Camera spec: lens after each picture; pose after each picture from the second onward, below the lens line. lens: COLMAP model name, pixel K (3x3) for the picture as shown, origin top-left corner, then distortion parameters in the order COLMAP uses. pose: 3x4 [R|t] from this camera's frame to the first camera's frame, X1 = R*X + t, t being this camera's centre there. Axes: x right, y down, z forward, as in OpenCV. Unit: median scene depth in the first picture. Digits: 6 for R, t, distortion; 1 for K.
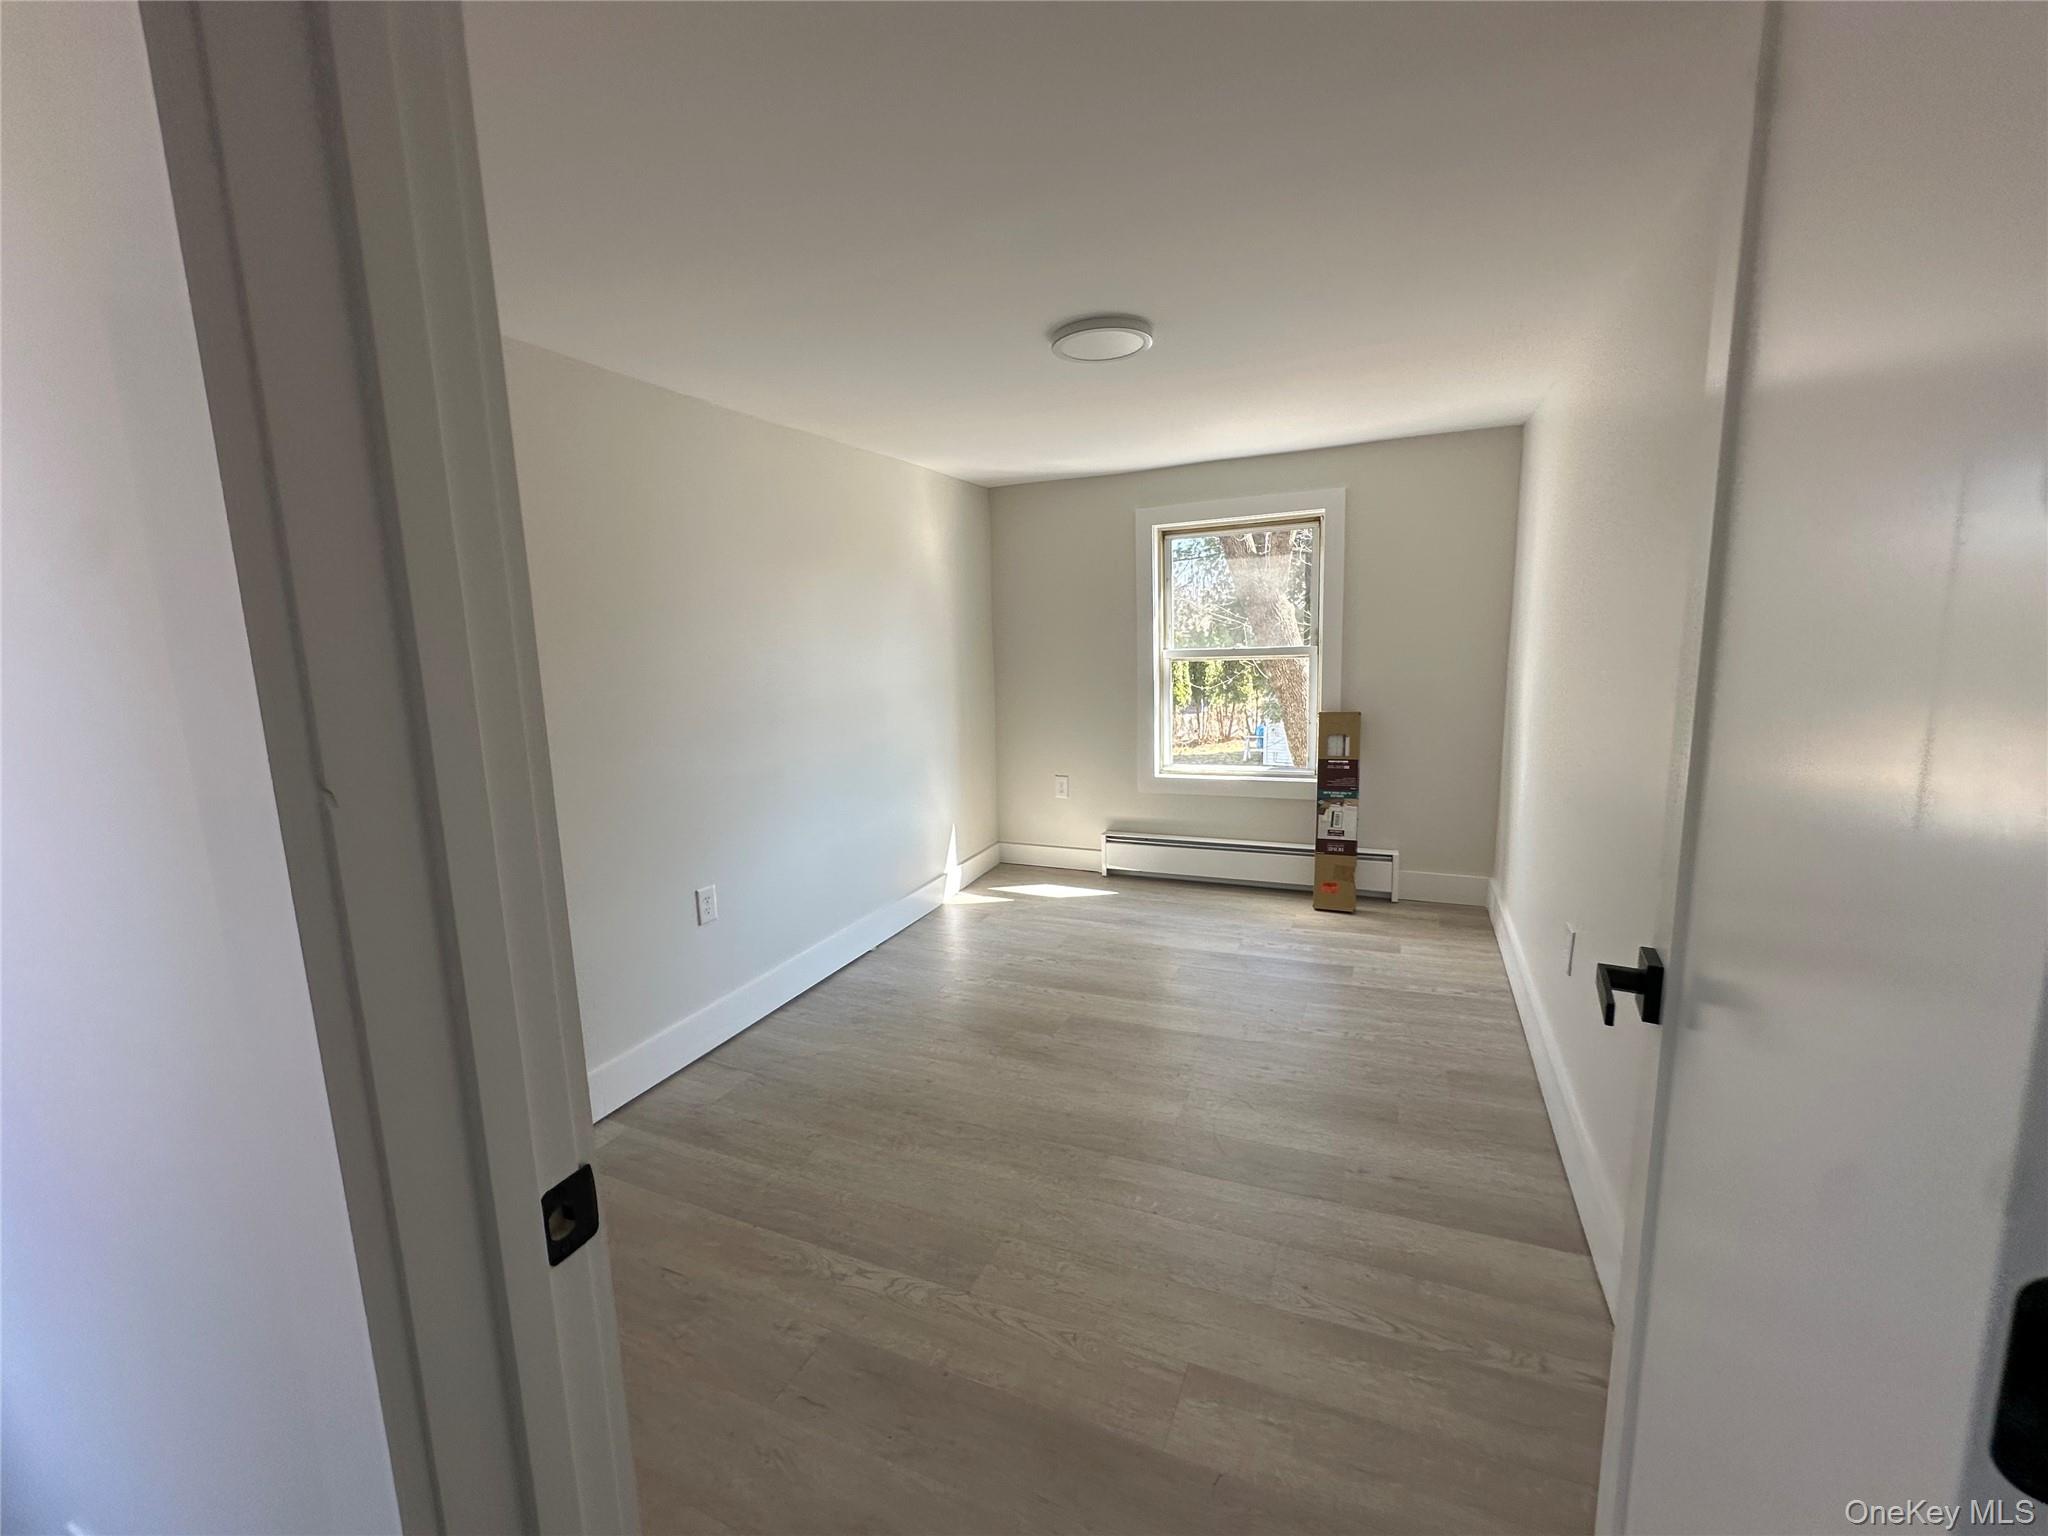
lens RADIAL K [[818.3, 0, 1023.5], [0, 818.3, 767.9], [0, 0, 1]] dist [0.001444, 0.000096]
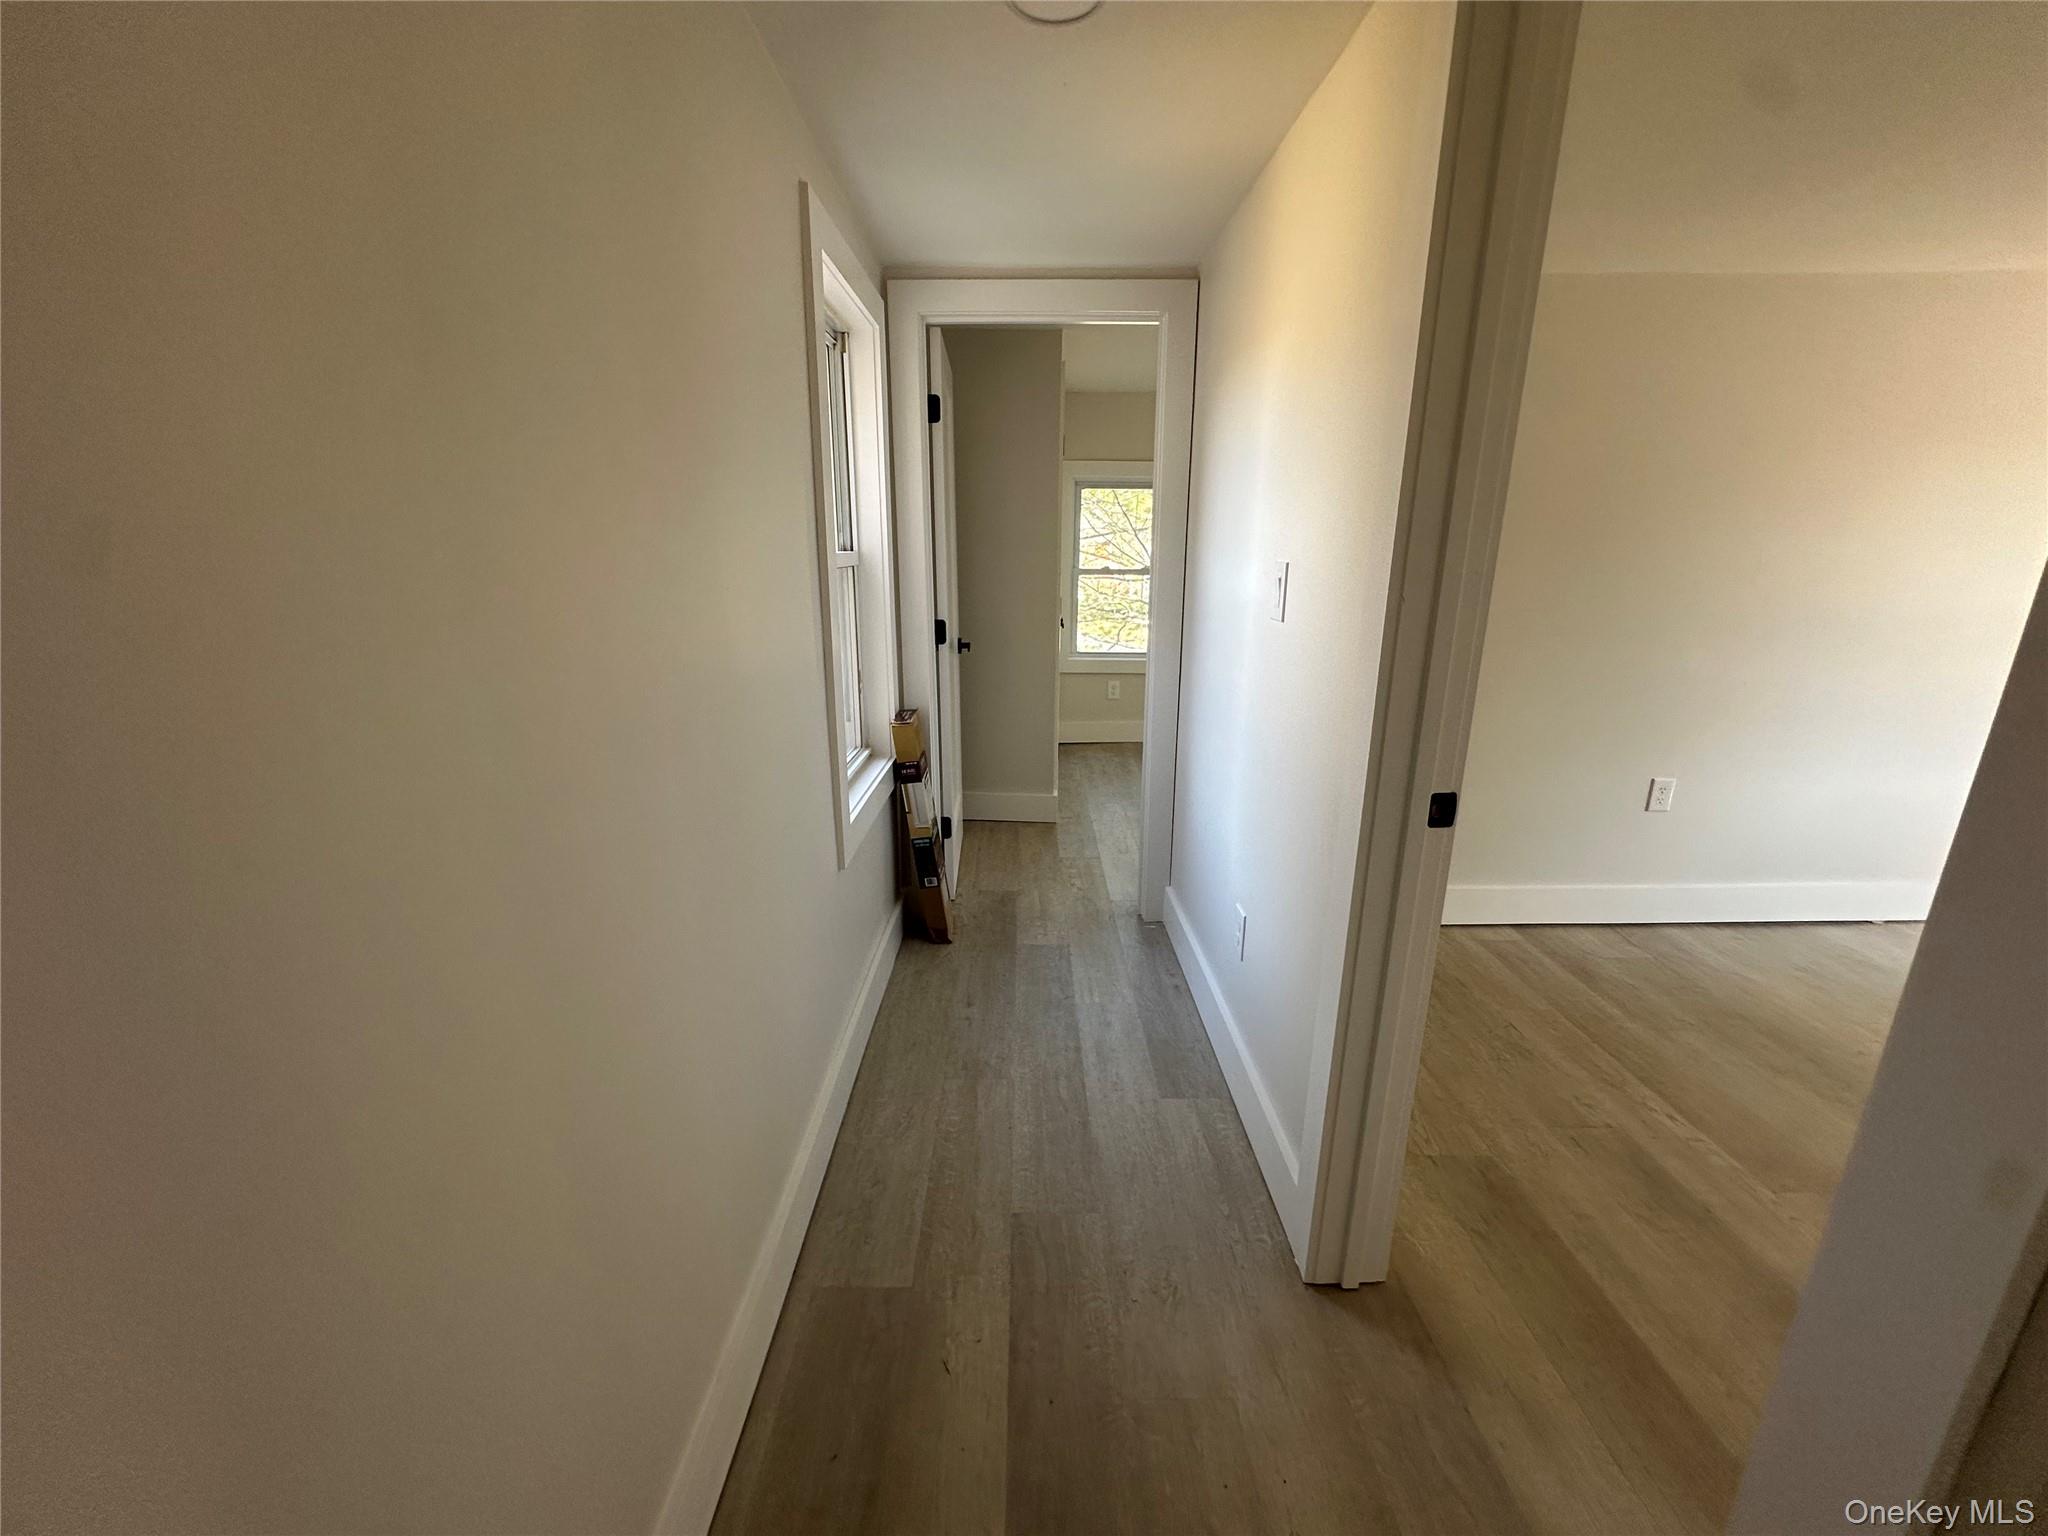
lens RADIAL K [[816.2, 0, 1022.5], [0, 816.2, 769.8], [0, 0, 1]] dist [-0.001529, -0.000018]
pose [[0.414680, 0.273490, -0.867896, 0.182825], [-0.153293, 0.961131, 0.229627, 0.021580], [0.896962, 0.037821, 0.440486, -0.211173]]
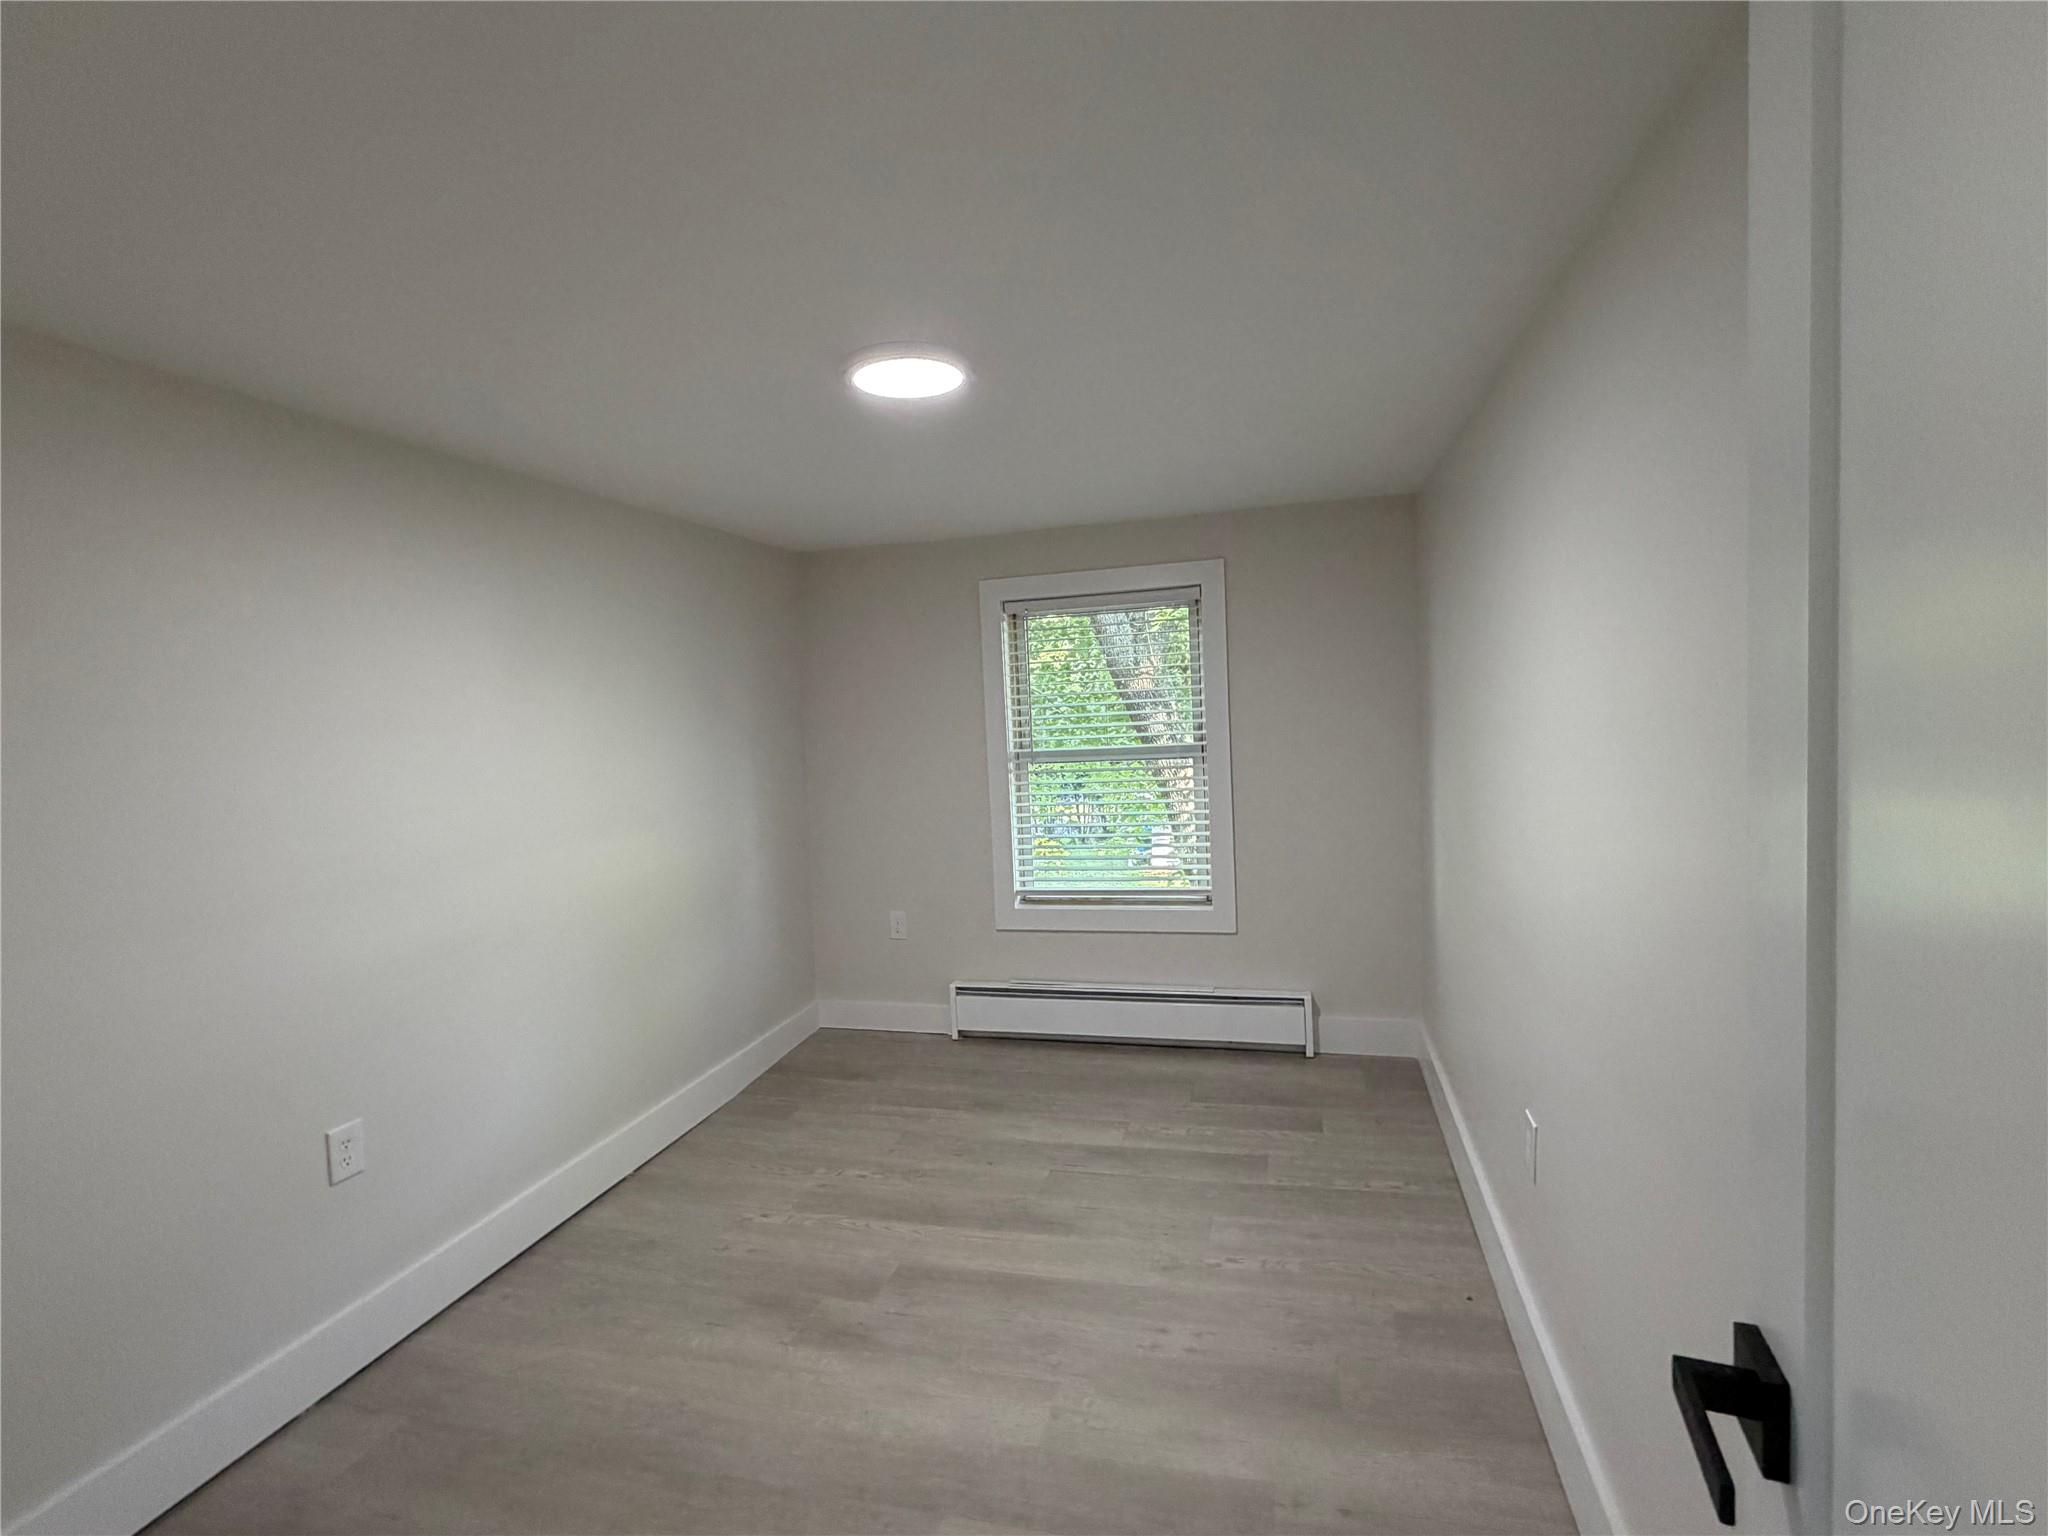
lens RADIAL K [[953.4, 0, 1022.2], [0, 953.4, 780.0], [0, 0, 1]] dist [0.000585, -0.000333]
pose [[0.988407, -0.024292, 0.149871, 0.053362], [0.038650, 0.994855, -0.093646, -0.043258], [-0.146825, 0.098353, 0.984261, 0.125014]]
